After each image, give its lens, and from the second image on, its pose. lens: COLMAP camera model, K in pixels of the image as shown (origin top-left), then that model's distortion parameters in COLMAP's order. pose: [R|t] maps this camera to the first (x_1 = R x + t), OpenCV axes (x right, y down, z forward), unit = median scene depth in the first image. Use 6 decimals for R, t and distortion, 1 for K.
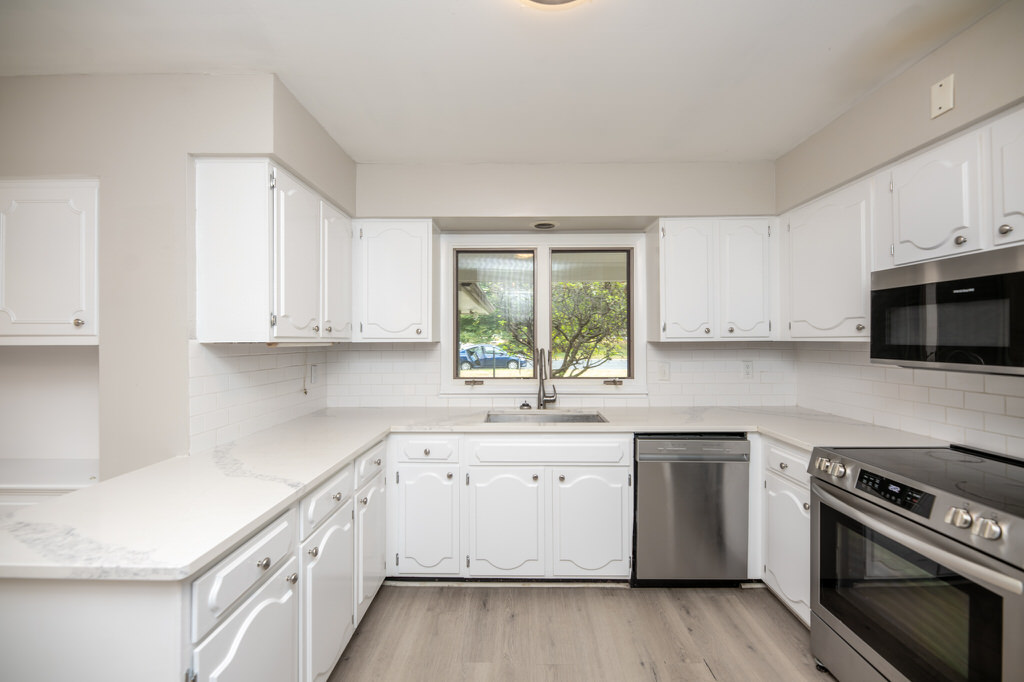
lens RADIAL K [[424.0, 0, 504.0], [0, 424.0, 337.5], [0, 0, 1]] dist [0.002931, -0.002196]
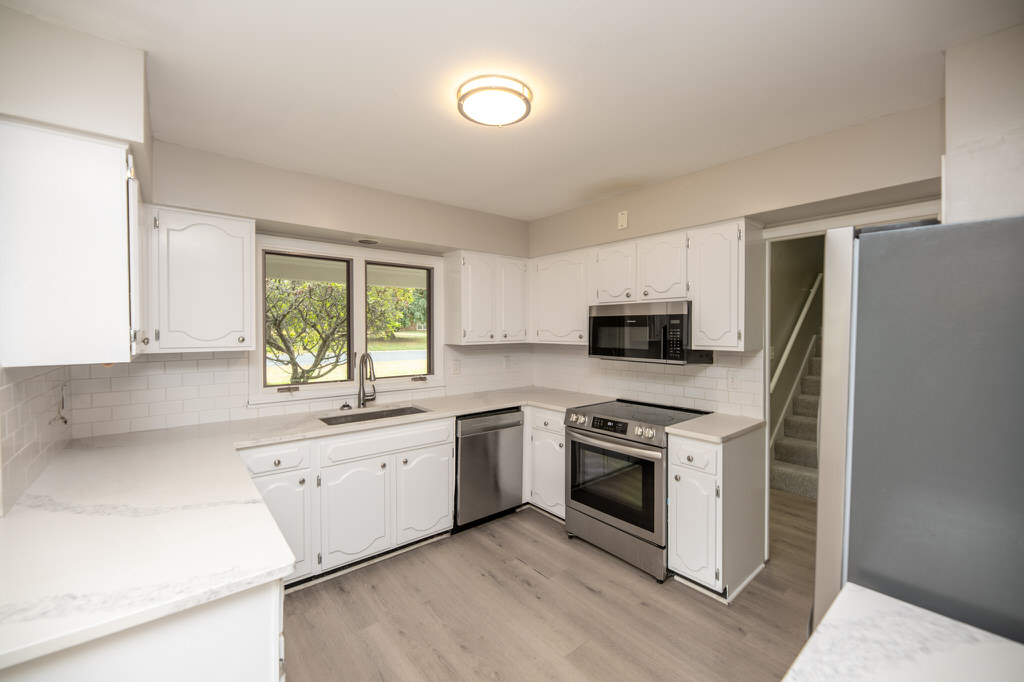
lens RADIAL K [[424.0, 0, 513.4], [0, 424.0, 337.4], [0, 0, 1]] dist [0.002931, -0.002196]
pose [[0.763727, -0.009437, 0.645470, -0.400938], [-0.002348, 0.999846, 0.017396, -0.041675], [-0.645535, -0.014801, 0.763587, -0.110655]]
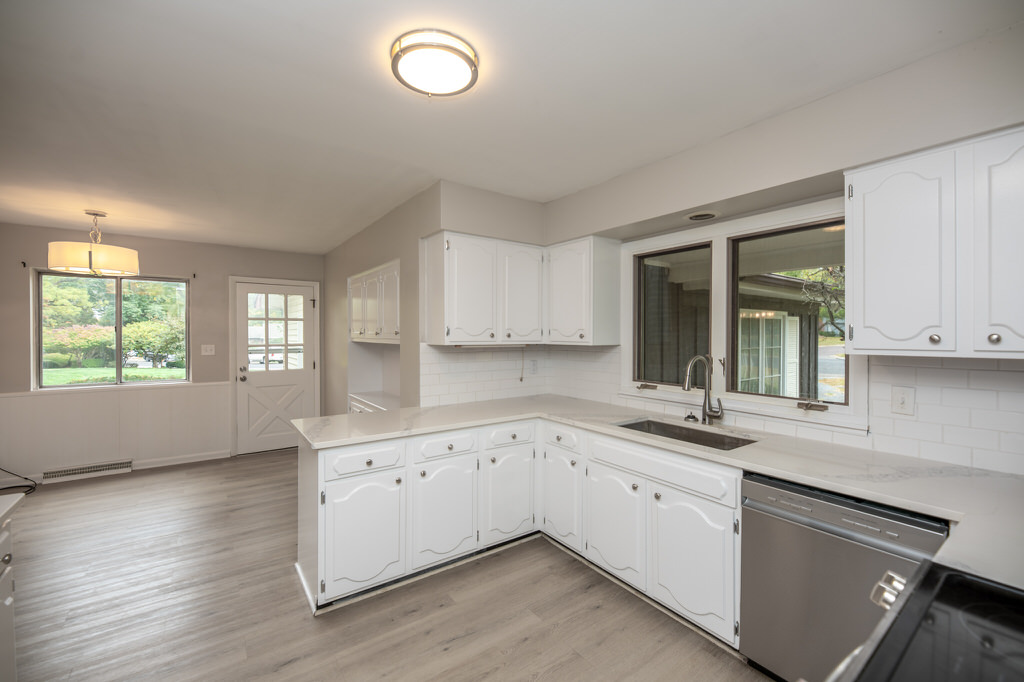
lens RADIAL K [[410.5, 0, 502.0], [0, 410.5, 336.5], [0, 0, 1]] dist [0.007096, -0.000296]
pose [[0.599139, 0.009156, -0.800593, 0.652766], [0.005283, 0.999868, 0.015388, -0.036587], [0.800628, -0.013449, 0.599011, 0.185557]]
